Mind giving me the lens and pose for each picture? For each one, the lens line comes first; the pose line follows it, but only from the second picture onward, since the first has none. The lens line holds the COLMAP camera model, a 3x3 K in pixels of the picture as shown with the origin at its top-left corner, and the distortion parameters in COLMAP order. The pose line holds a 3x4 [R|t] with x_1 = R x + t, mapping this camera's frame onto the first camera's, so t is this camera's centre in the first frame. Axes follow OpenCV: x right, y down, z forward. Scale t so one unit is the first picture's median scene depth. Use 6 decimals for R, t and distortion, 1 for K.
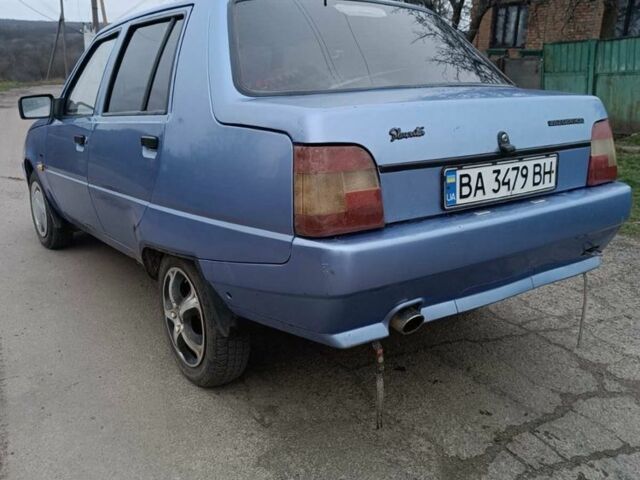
lens RADIAL K [[609.0, 0, 320.0], [0, 609.0, 240.0], [0, 0, 1]] dist [0.086388, -0.186263]
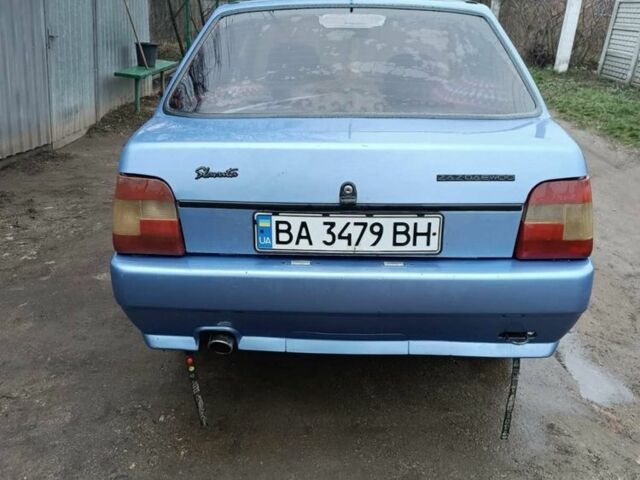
lens RADIAL K [[609.0, 0, 320.0], [0, 609.0, 240.0], [0, 0, 1]] dist [0.086388, -0.186263]
pose [[0.778889, 0.230846, -0.583132, 0.815023], [-0.161550, 0.972267, 0.169111, -0.239299], [0.605998, -0.037514, 0.794581, 0.243991]]
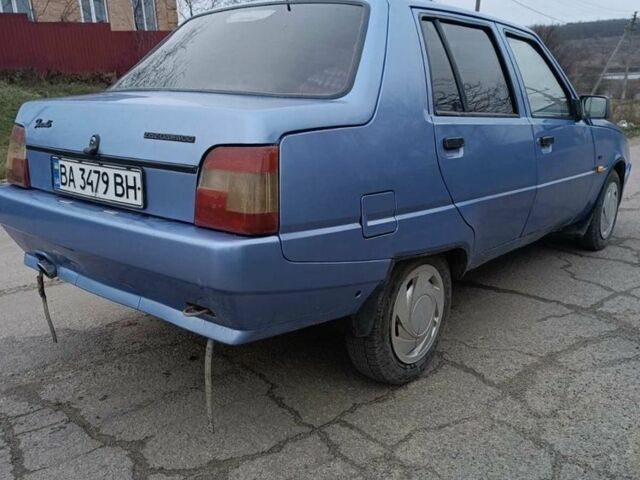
lens RADIAL K [[609.0, 0, 320.0], [0, 609.0, 240.0], [0, 0, 1]] dist [0.086388, -0.186263]
pose [[0.248628, 0.251592, -0.935353, 1.410308], [-0.248813, 0.949861, 0.189357, -0.298197], [0.936096, 0.185649, 0.298761, 1.074609]]
